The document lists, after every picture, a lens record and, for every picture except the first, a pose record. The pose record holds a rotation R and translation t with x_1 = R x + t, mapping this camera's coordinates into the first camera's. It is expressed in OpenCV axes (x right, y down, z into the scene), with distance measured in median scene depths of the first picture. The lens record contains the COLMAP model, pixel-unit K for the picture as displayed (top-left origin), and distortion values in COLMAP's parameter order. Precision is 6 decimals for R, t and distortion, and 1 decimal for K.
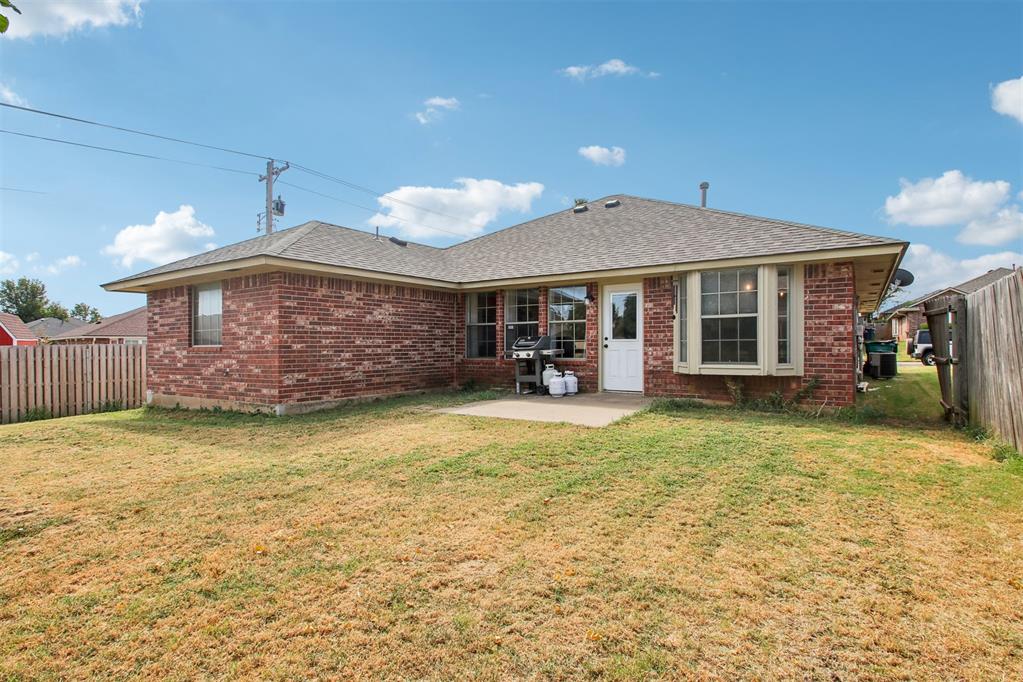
lens RADIAL K [[514.2, 0, 511.9], [0, 514.2, 348.7], [0, 0, 1]] dist [0.002203, -0.000136]
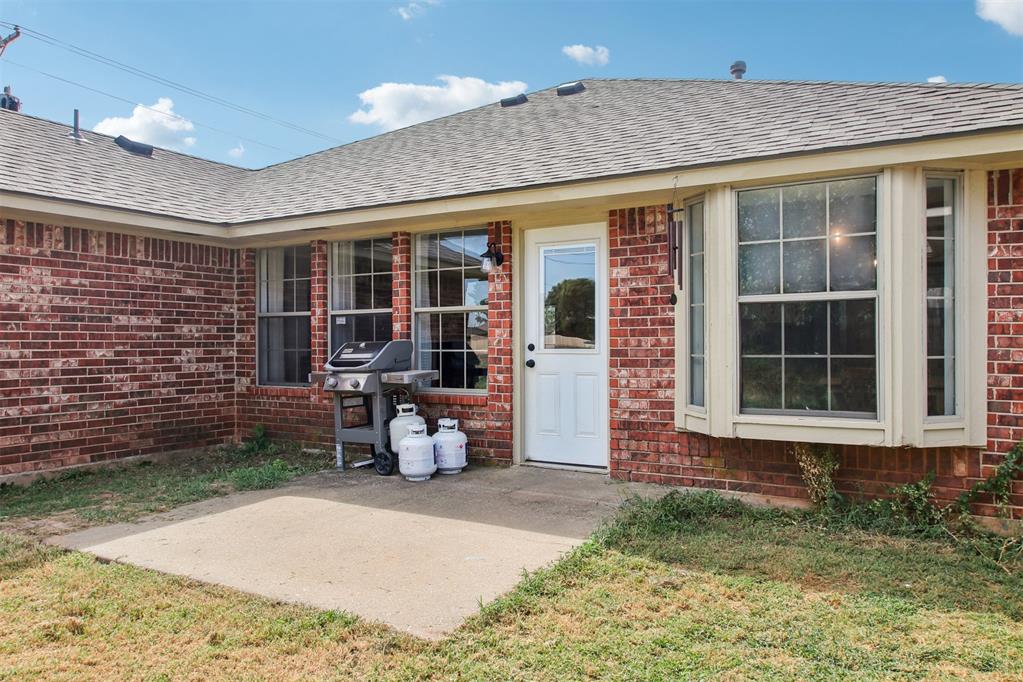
lens RADIAL K [[744.0, 0, 511.5], [0, 744.0, 341.0], [0, 0, 1]] dist [-0.008737, -0.002738]
pose [[0.997920, 0.001693, 0.064445, 0.126966], [-0.001043, 0.999948, -0.010116, -0.018784], [-0.064459, 0.010028, 0.997870, 0.357285]]
